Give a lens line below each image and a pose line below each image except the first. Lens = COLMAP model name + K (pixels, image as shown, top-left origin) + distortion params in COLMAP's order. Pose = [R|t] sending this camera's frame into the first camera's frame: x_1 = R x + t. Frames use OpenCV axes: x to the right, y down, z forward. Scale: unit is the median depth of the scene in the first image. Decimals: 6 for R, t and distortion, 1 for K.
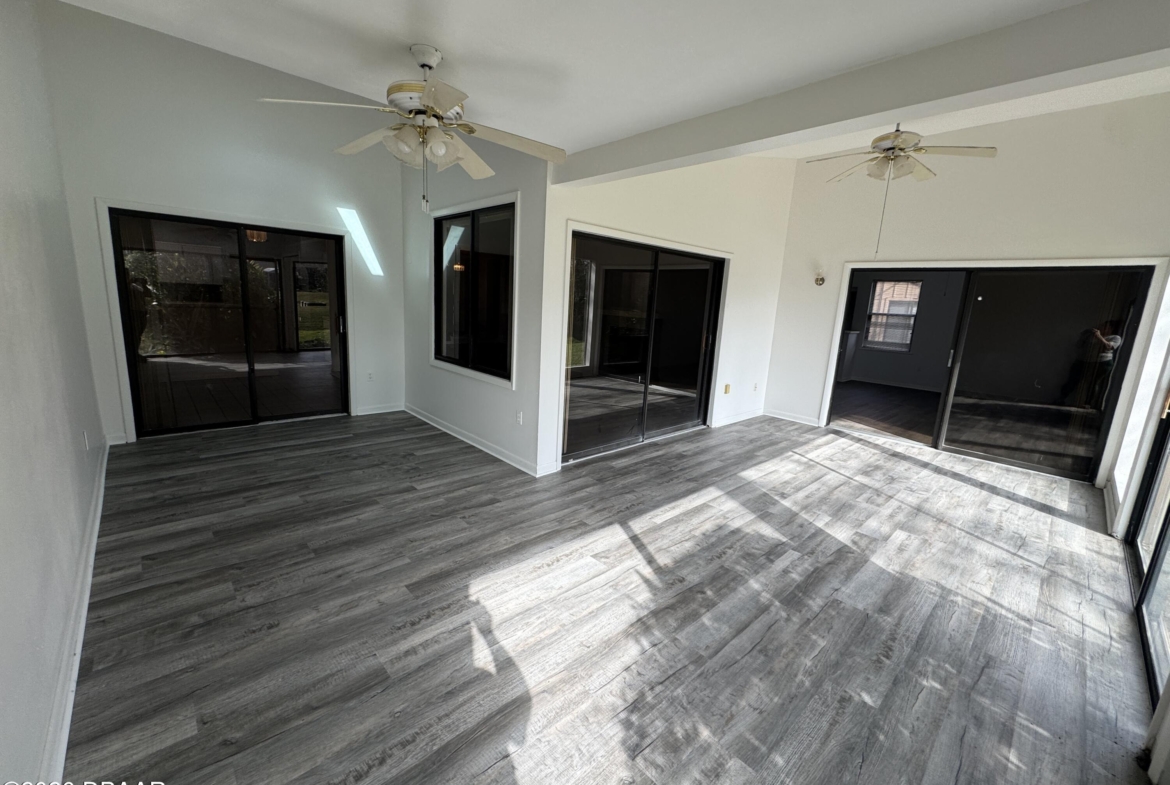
lens RADIAL K [[468.0, 0, 588.0], [0, 468.0, 396.3], [0, 0, 1]] dist [0.003308, 0.000549]
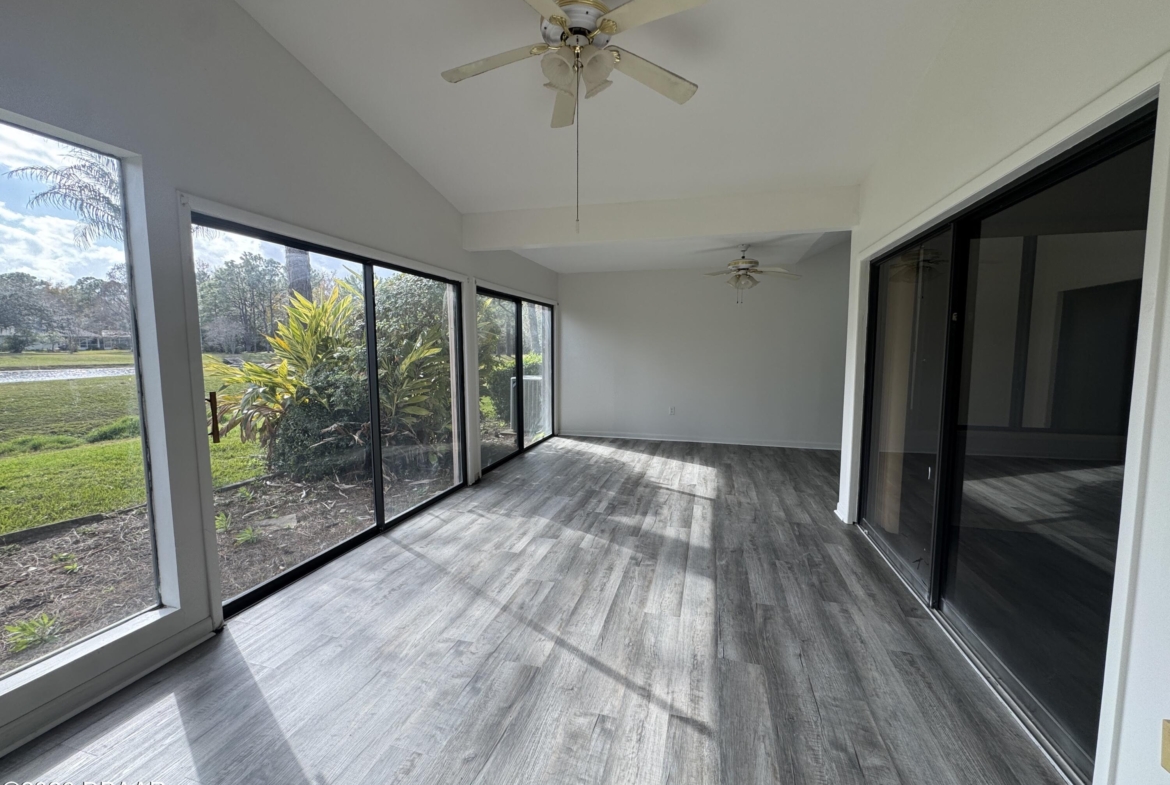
lens RADIAL K [[468.0, 0, 584.1], [0, 468.0, 389.5], [0, 0, 1]] dist [0.003308, 0.000549]
pose [[-0.855888, -0.009353, -0.517077, 1.018772], [-0.151435, 0.960544, 0.233286, -0.272824], [0.494494, 0.277970, -0.823534, 1.718622]]
